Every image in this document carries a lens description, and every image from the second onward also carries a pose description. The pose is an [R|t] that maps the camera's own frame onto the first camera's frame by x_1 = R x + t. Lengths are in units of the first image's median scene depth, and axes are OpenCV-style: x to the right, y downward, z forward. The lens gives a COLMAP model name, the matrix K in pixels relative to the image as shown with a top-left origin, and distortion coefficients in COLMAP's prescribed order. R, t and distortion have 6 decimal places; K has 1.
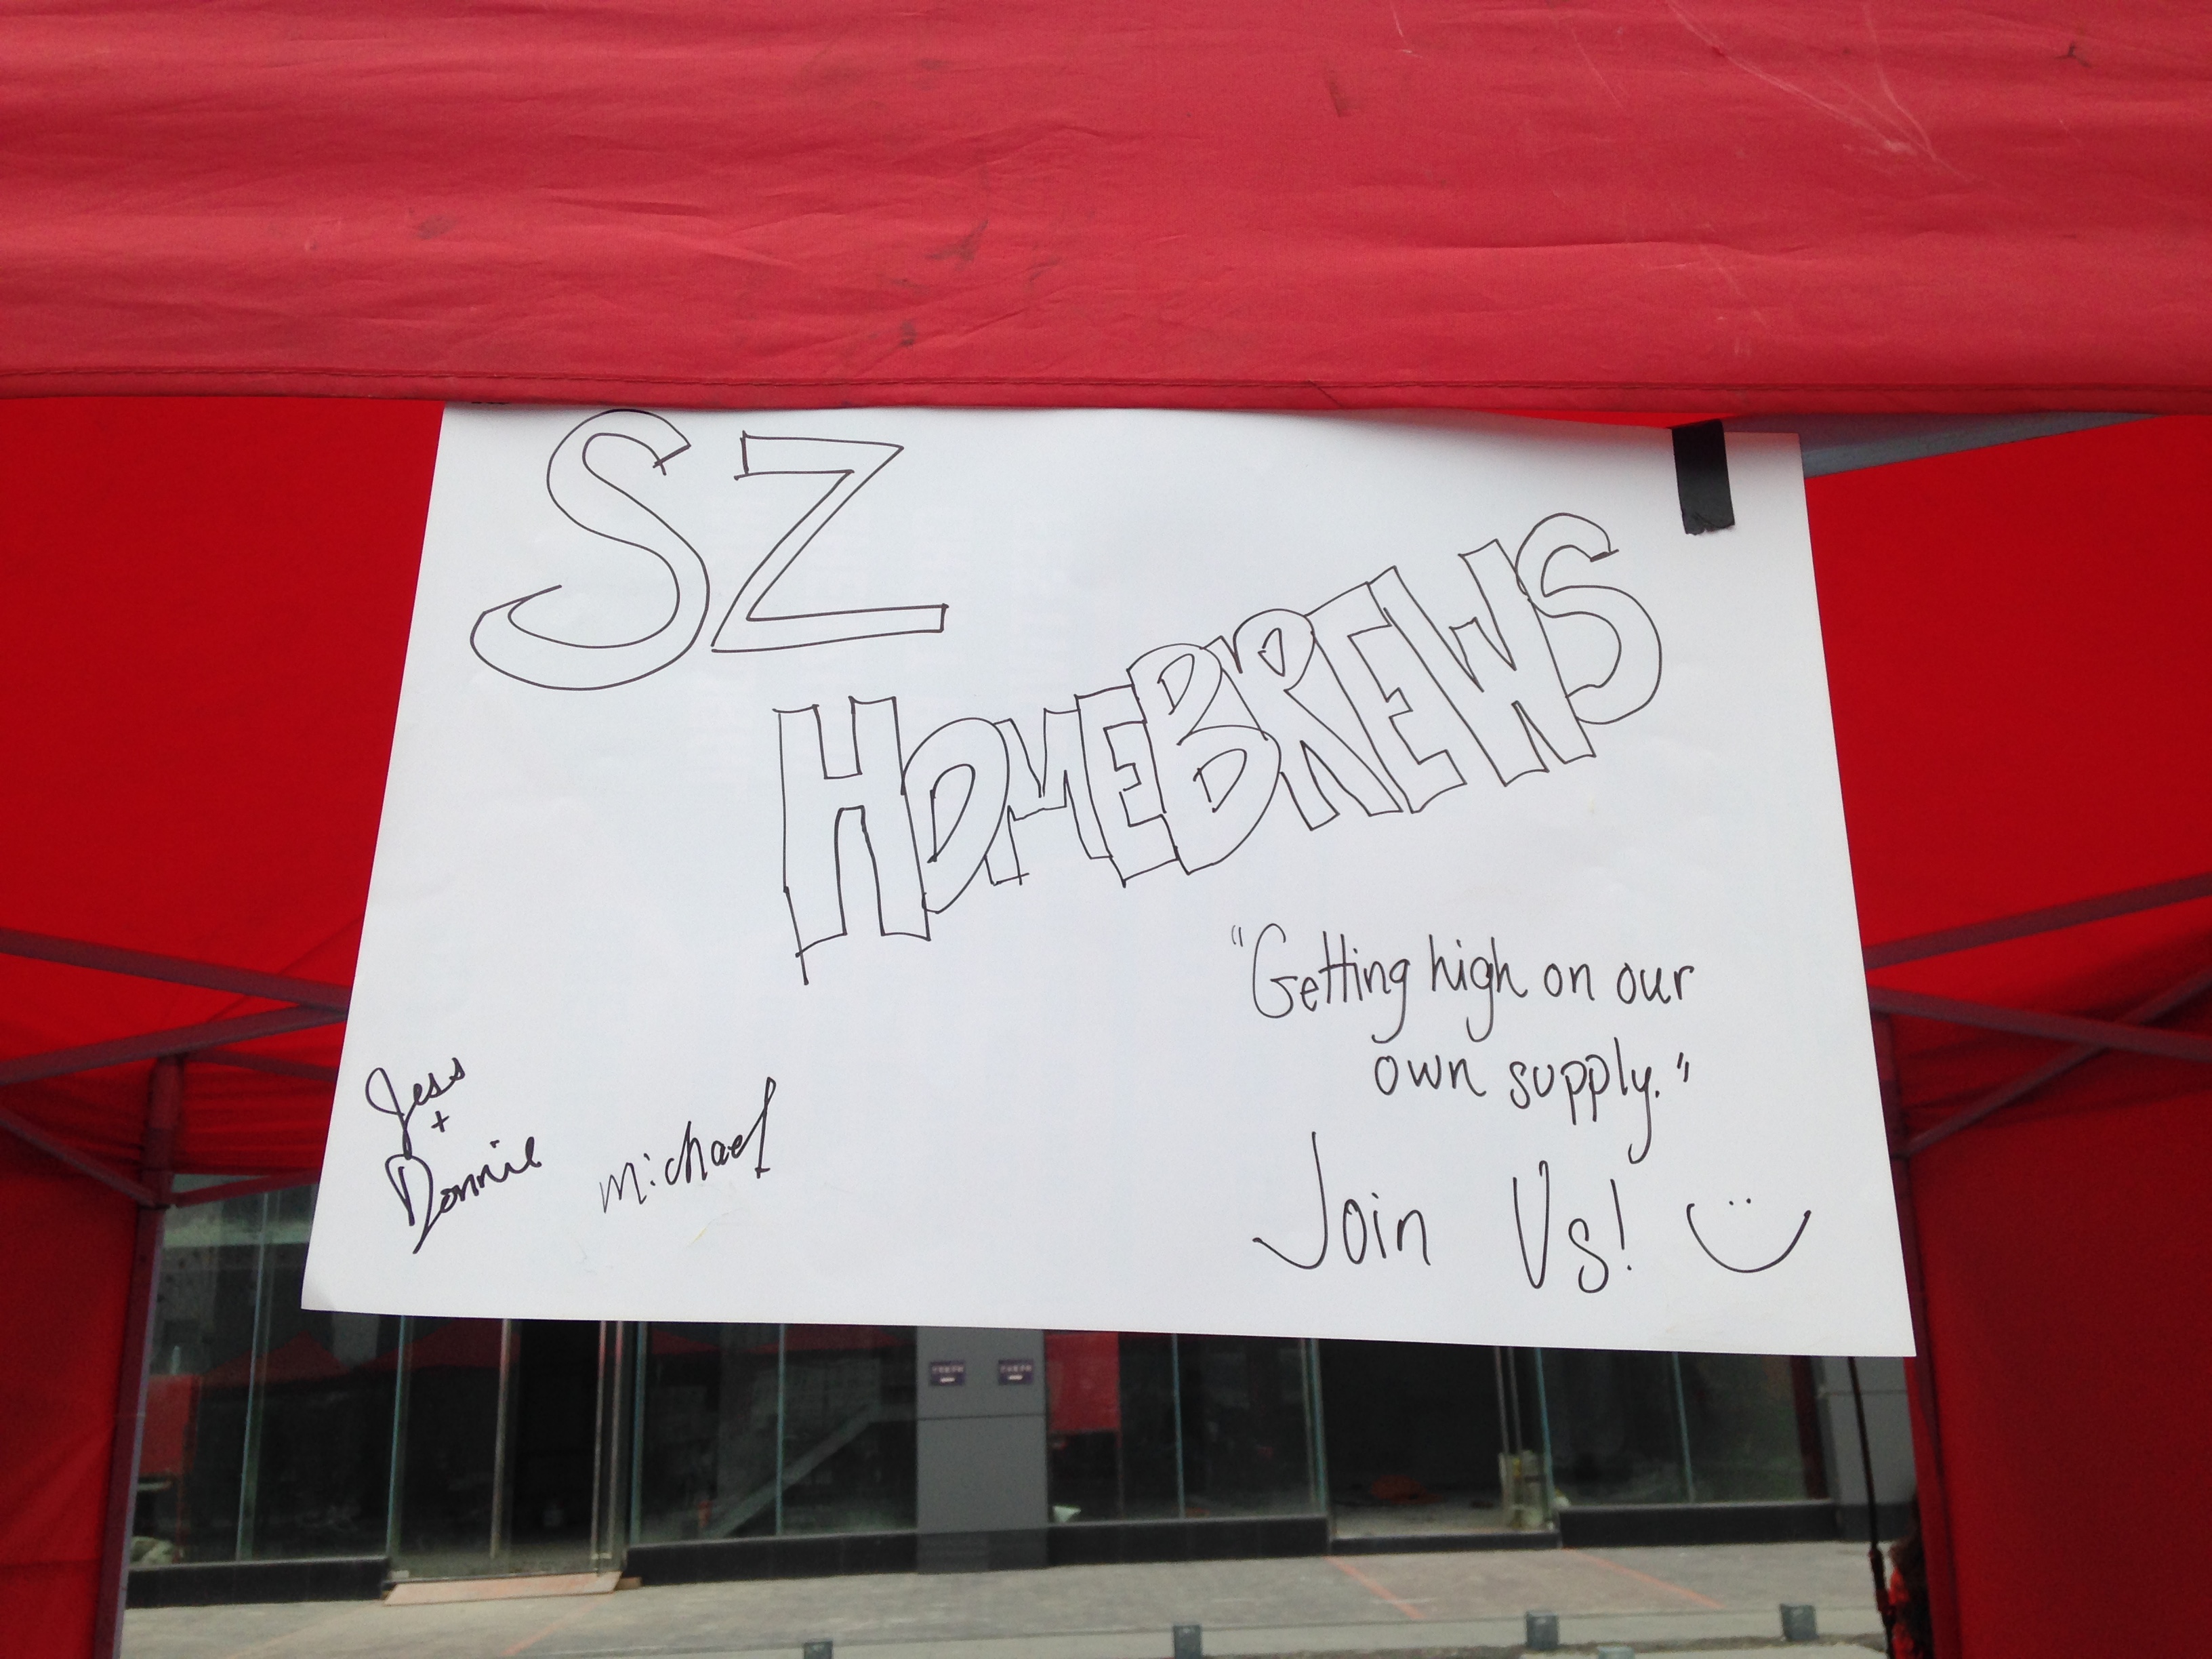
lens RADIAL K [[2106.0, 0, 1106.0], [0, 2106.0, 829.5], [0, 0, 1]] dist [0.001208, 0.002632]
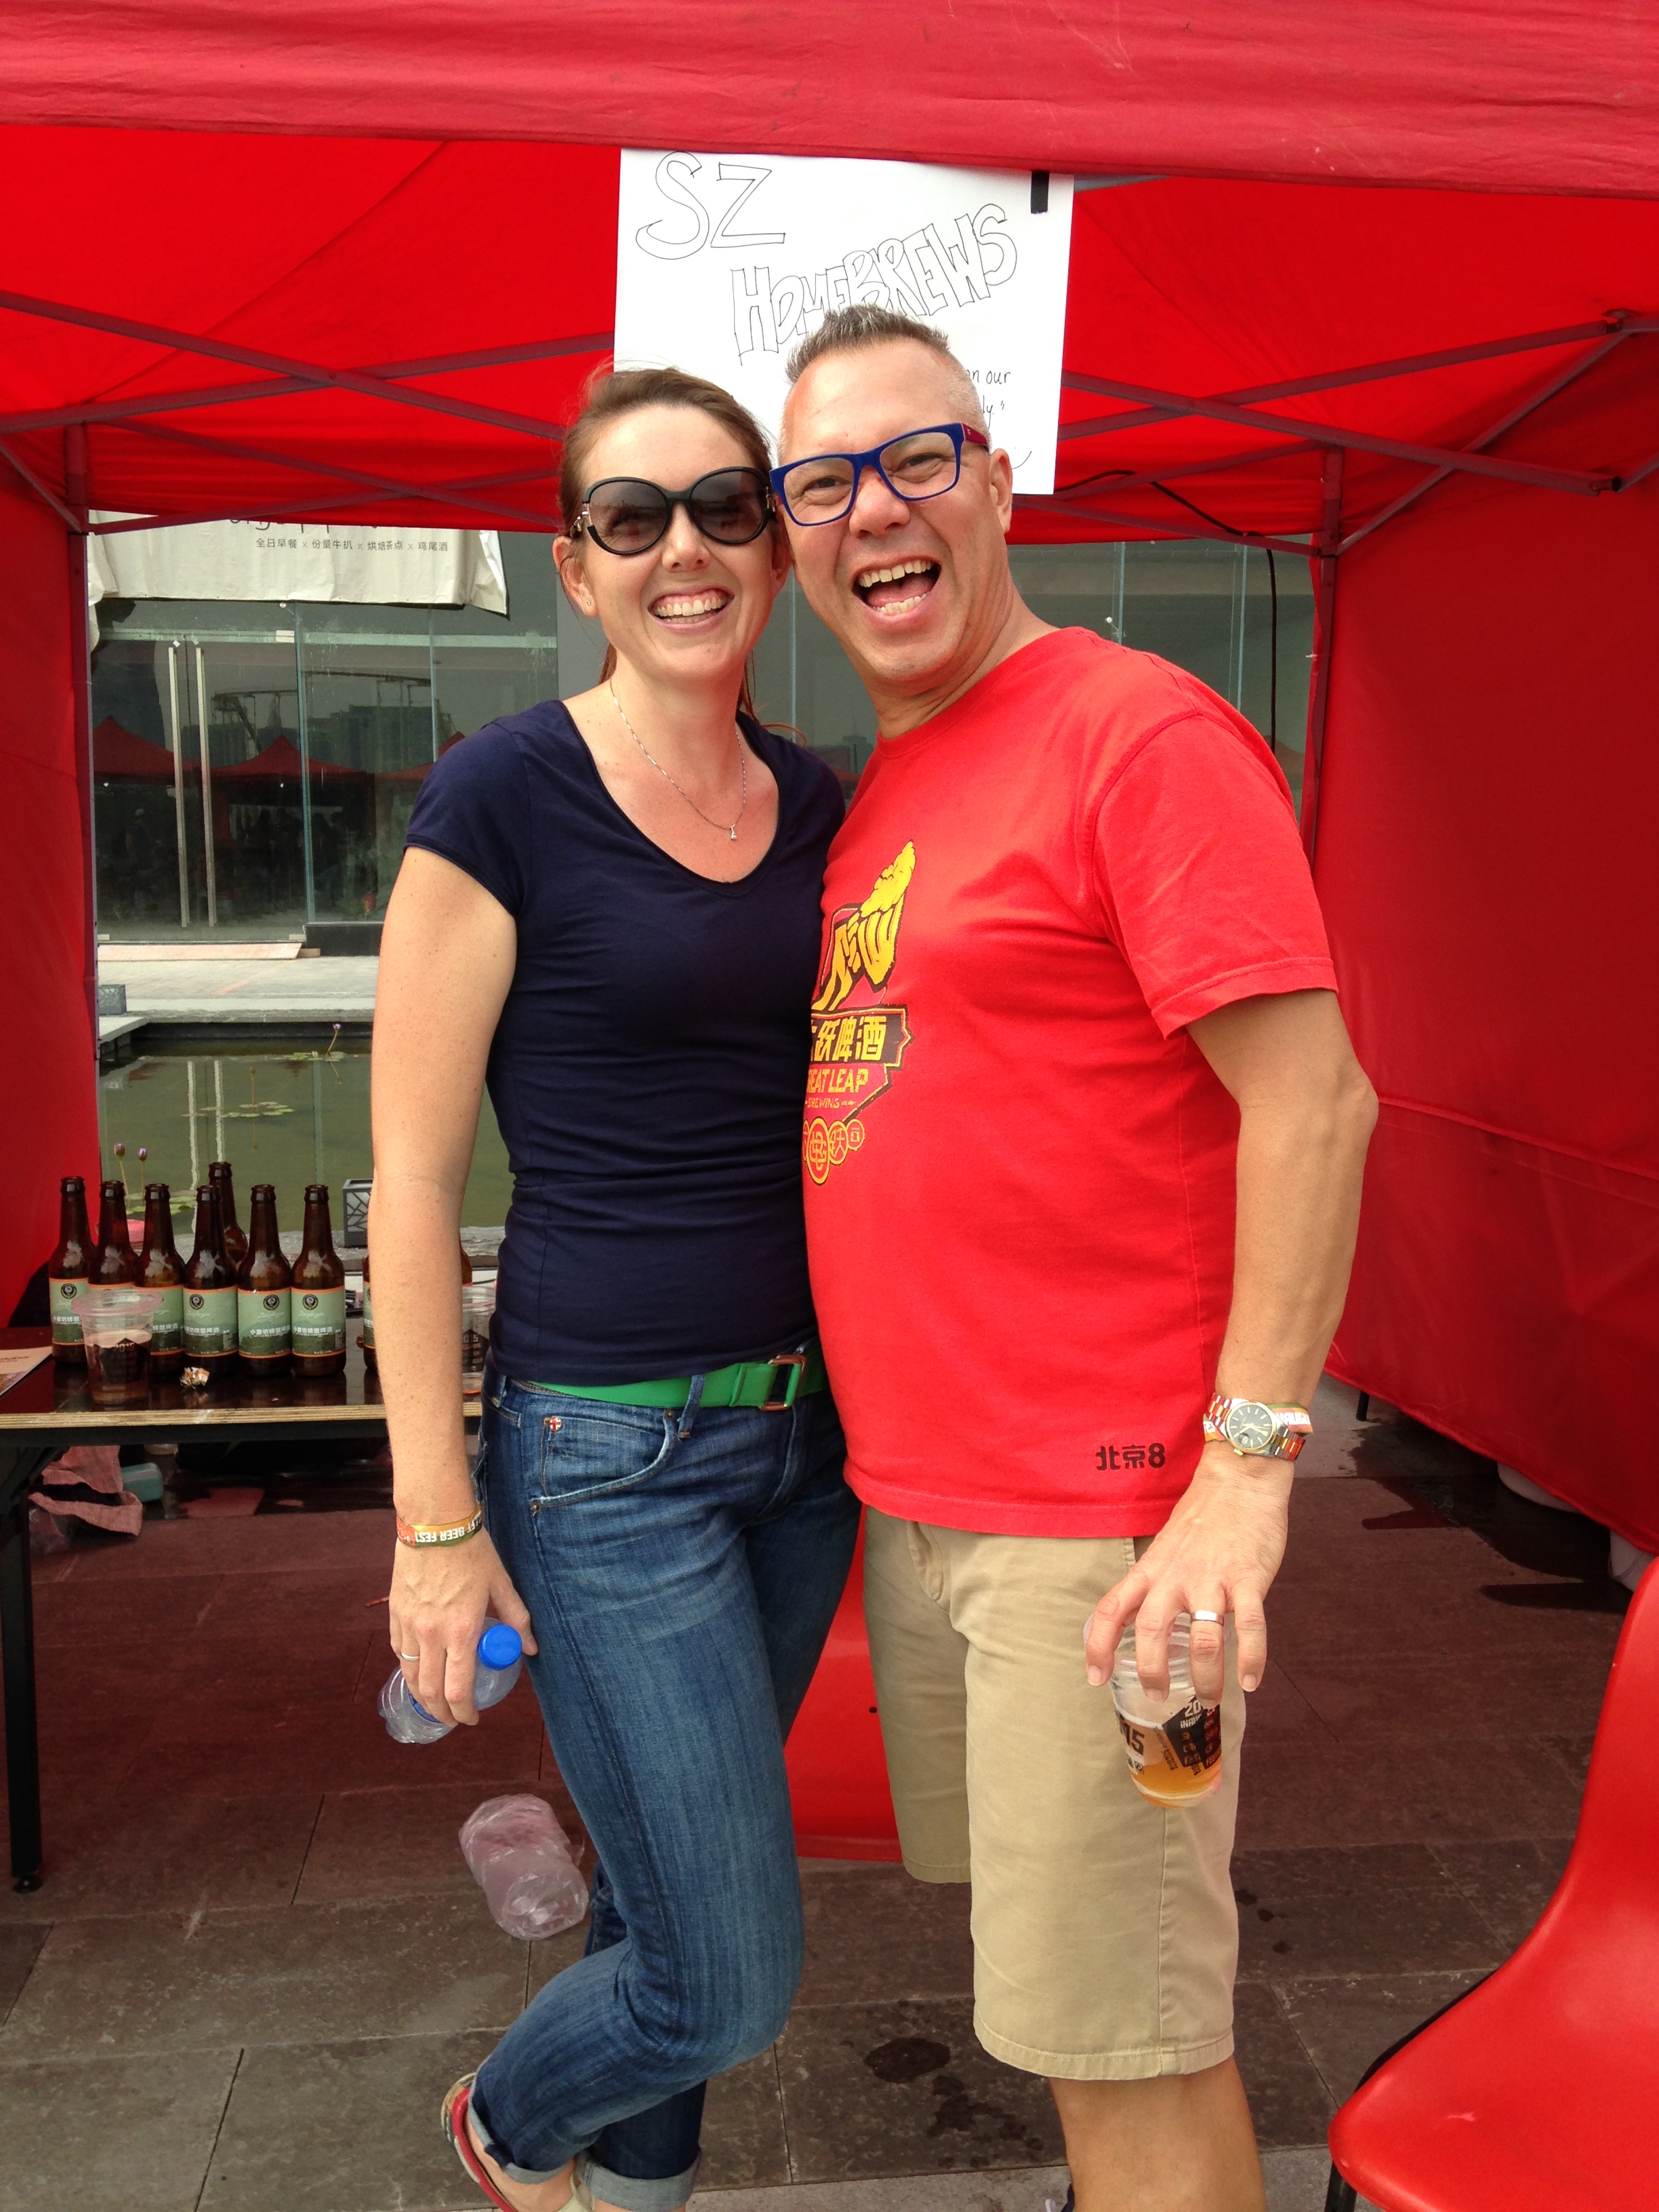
lens RADIAL K [[2080.7, 0, 784.9], [0, 2080.7, 1110.3], [0, 0, 1]] dist [0.415152, -0.734226]
pose [[0.998643, 0.033178, 0.040131, -0.156060], [-0.045624, 0.928979, 0.367310, -0.082861], [-0.025095, -0.368642, 0.929232, -2.350447]]
